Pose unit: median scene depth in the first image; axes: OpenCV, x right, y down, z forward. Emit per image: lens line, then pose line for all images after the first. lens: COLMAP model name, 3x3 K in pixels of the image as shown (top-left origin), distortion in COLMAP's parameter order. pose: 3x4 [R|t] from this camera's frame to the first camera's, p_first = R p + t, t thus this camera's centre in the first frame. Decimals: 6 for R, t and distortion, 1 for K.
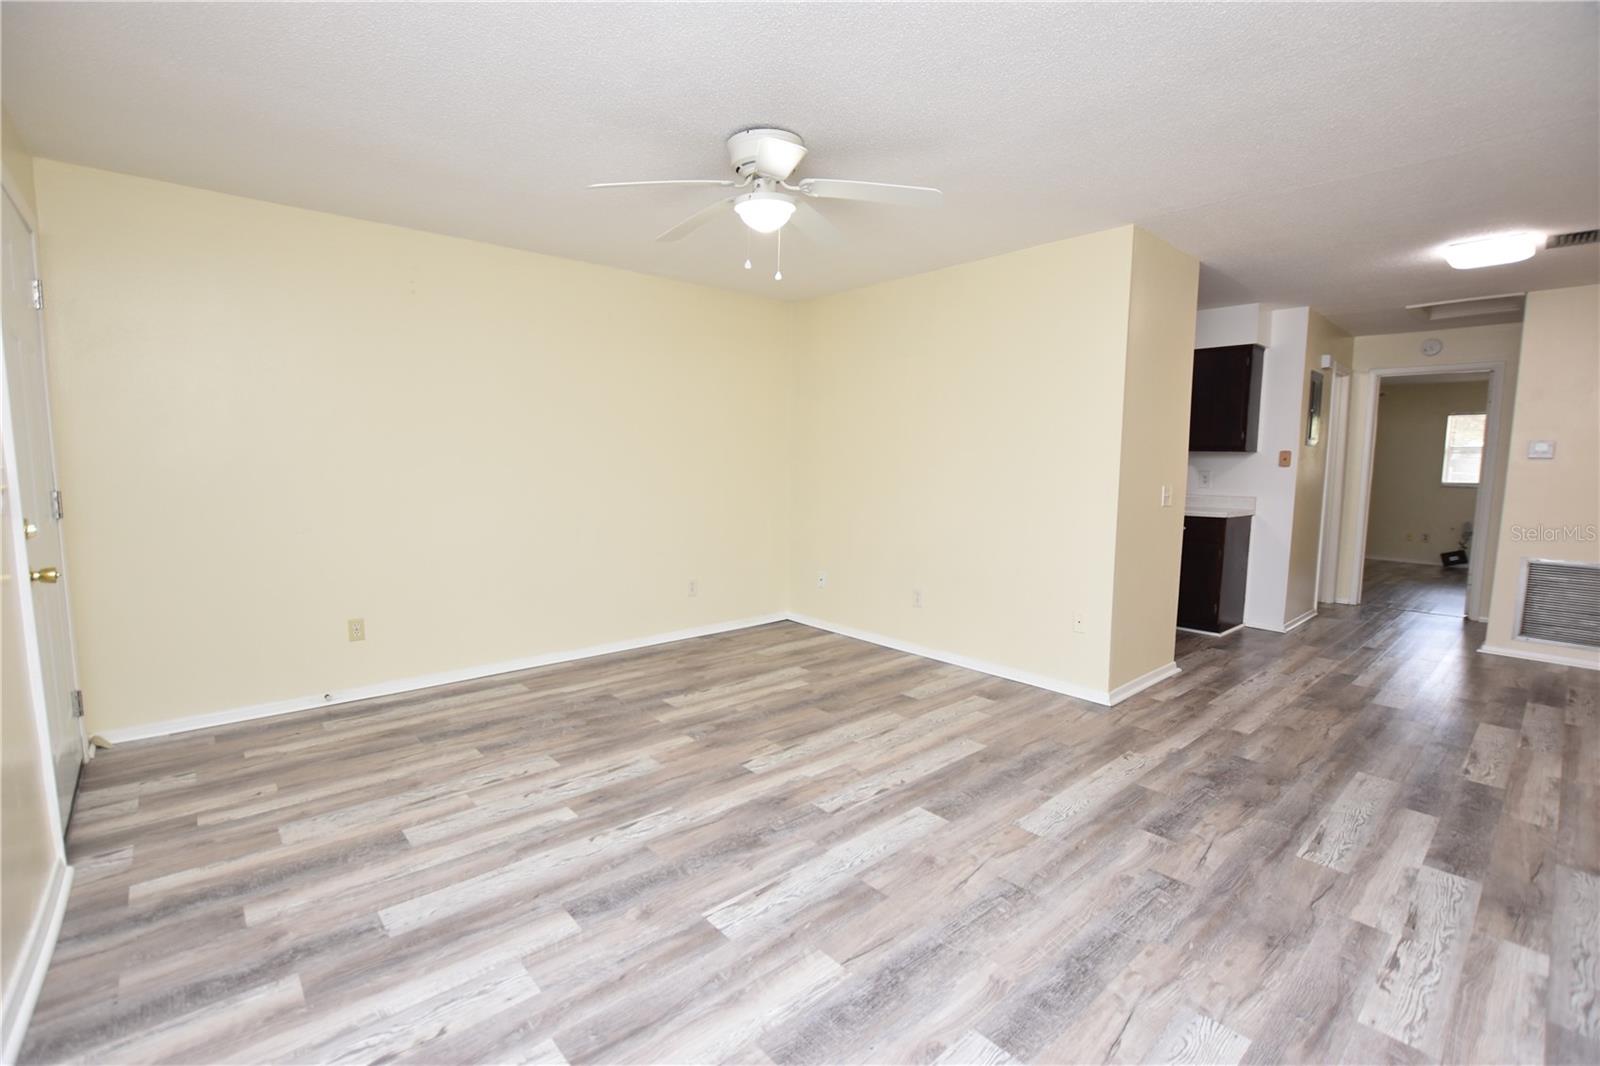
lens RADIAL K [[706.7, 0, 790.9], [0, 706.7, 529.1], [0, 0, 1]] dist [-0.021010, 0.000302]
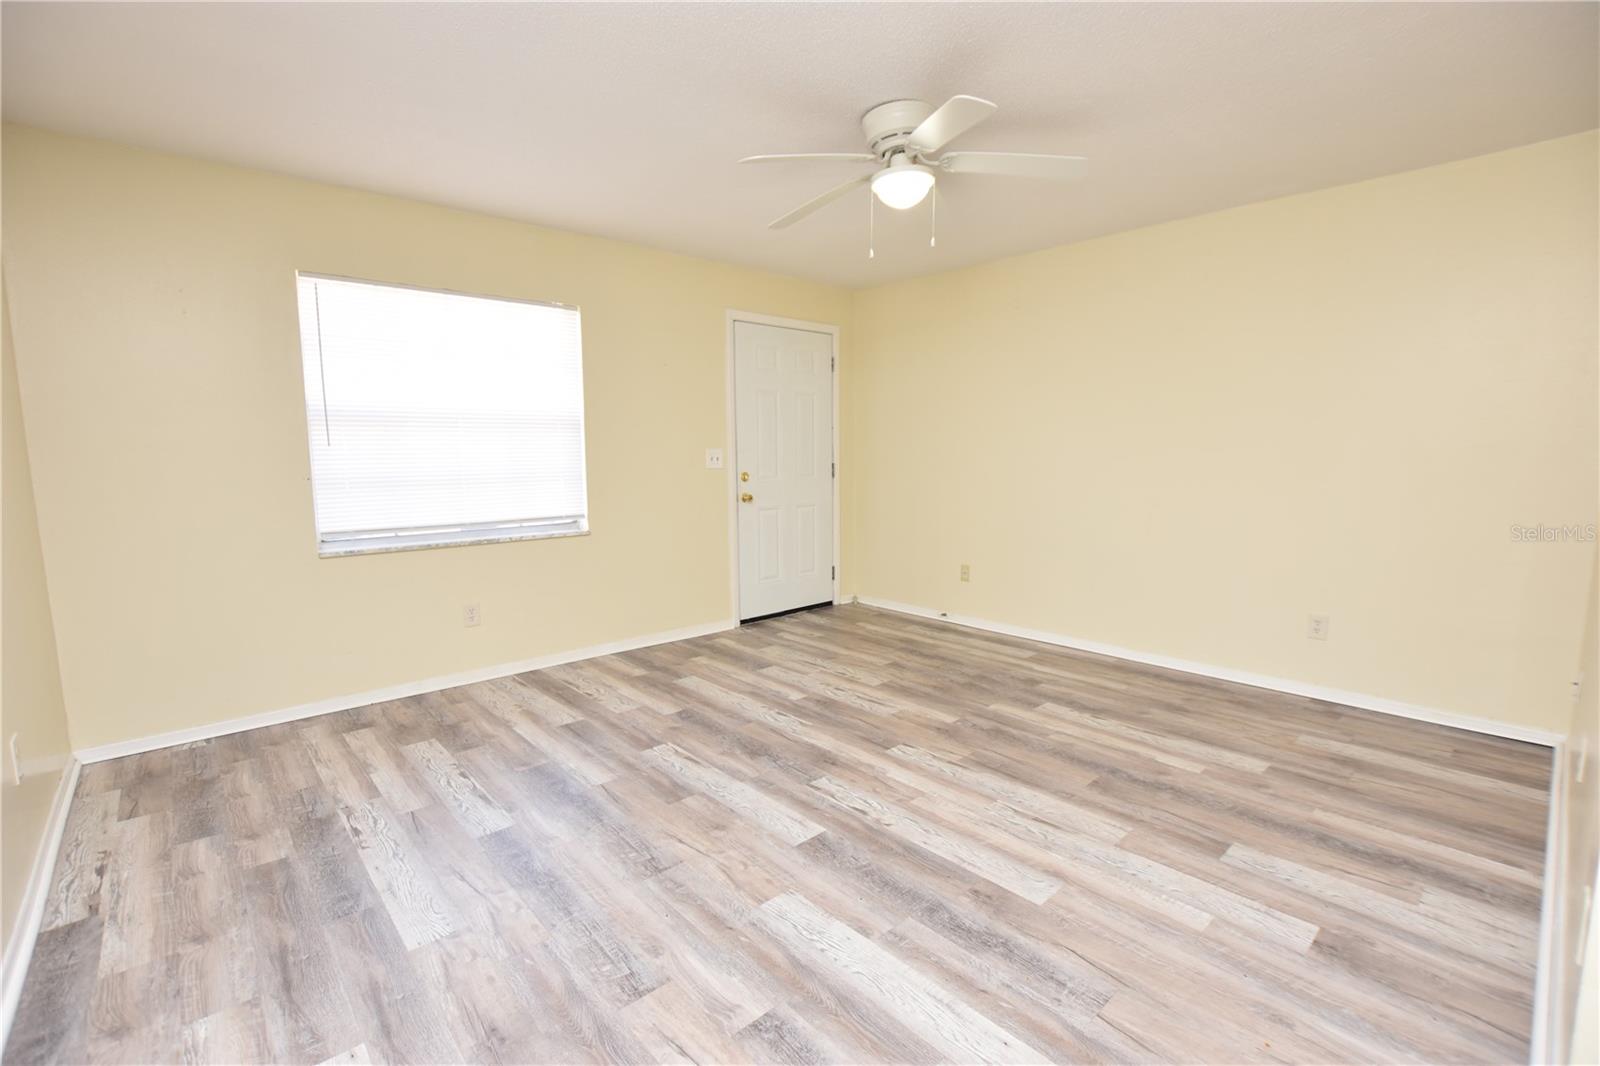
lens RADIAL K [[706.7, 0, 797.8], [0, 706.7, 536.7], [0, 0, 1]] dist [-0.021010, 0.000302]
pose [[0.018186, 0.111462, -0.993602, 0.929146], [-0.092073, 0.989731, 0.109343, -0.057493], [0.995586, 0.089496, 0.028261, 0.827478]]
